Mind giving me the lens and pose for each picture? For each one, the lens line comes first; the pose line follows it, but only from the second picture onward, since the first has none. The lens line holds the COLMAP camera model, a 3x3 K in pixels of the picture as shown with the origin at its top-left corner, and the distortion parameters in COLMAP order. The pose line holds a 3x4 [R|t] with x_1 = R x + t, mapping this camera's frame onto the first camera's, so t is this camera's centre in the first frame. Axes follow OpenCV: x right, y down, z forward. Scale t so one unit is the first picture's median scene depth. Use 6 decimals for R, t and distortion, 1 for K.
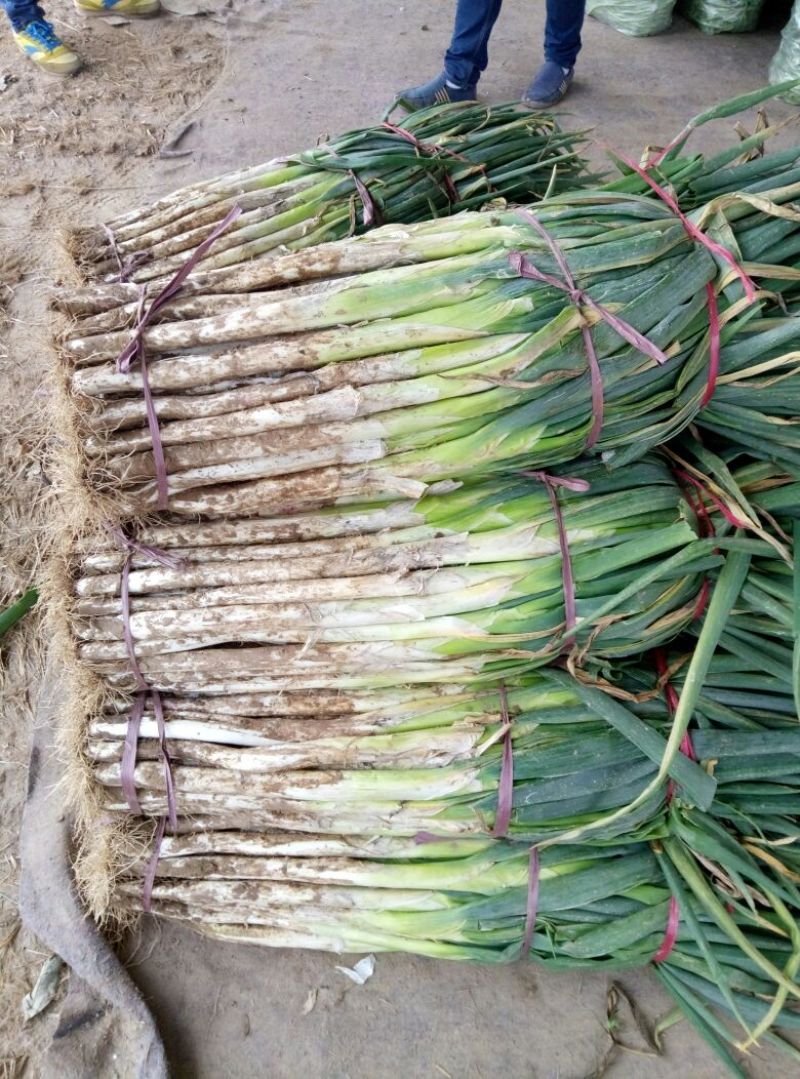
lens RADIAL K [[818.8, 0, 393.3], [0, 818.8, 543.6], [0, 0, 1]] dist [0.026980, -0.031373]
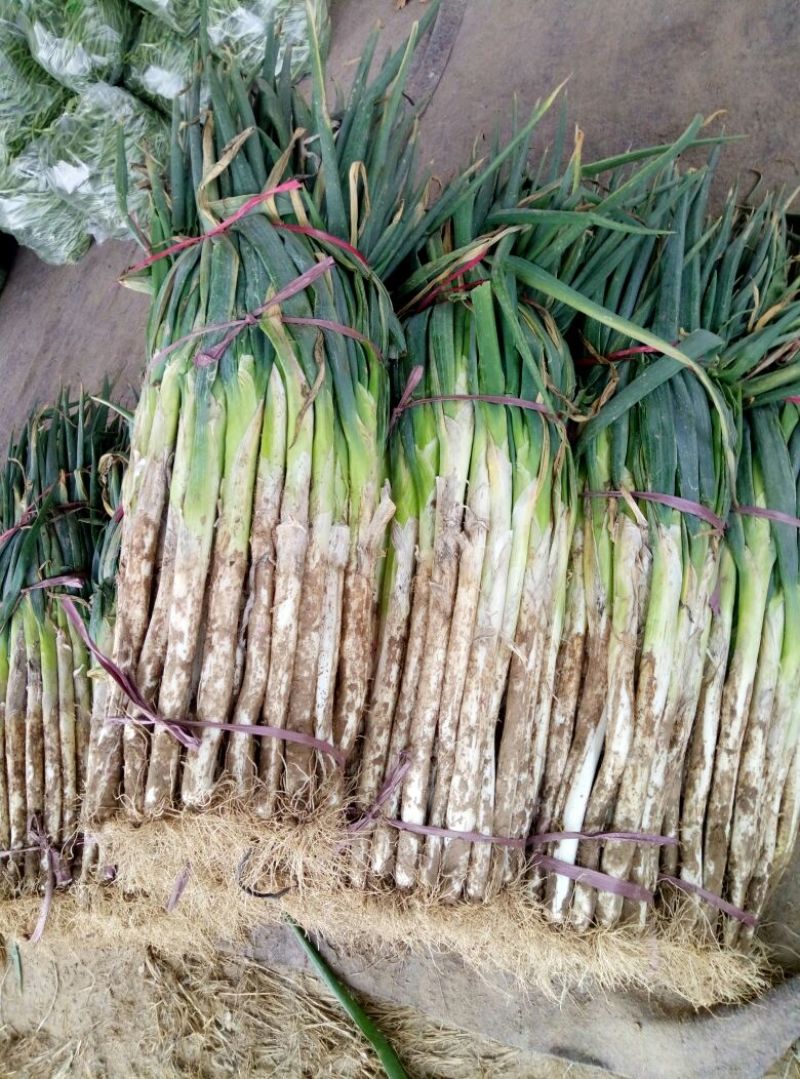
lens RADIAL K [[818.8, 0, 405.8], [0, 818.8, 541.3], [0, 0, 1]] dist [0.026980, -0.031373]
pose [[0.224459, -0.930446, 0.289634, -0.292748], [0.972667, 0.232057, -0.008310, -0.024608], [-0.059479, 0.283583, 0.957101, 0.031603]]
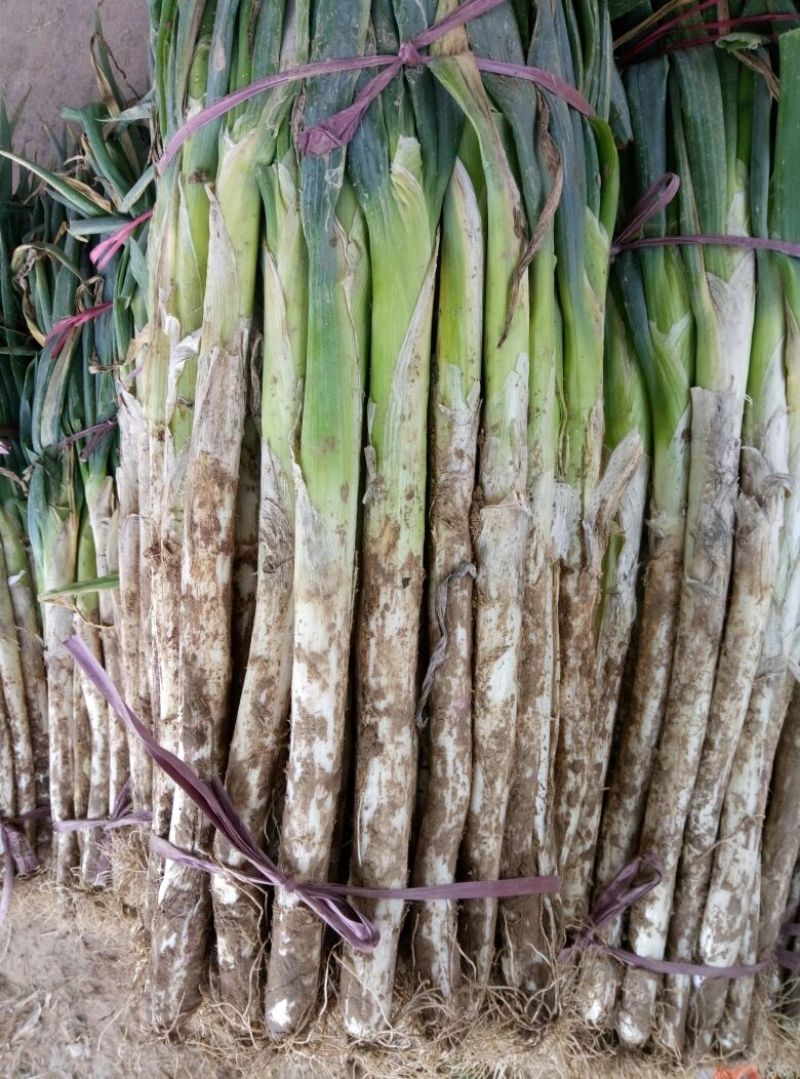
lens RADIAL K [[818.8, 0, 402.4], [0, 818.8, 546.4], [0, 0, 1]] dist [0.026980, -0.031373]
pose [[0.238409, -0.969953, 0.048497, -0.103168], [0.951357, 0.243289, 0.189026, -0.305307], [-0.195145, 0.001072, 0.980774, 0.442802]]
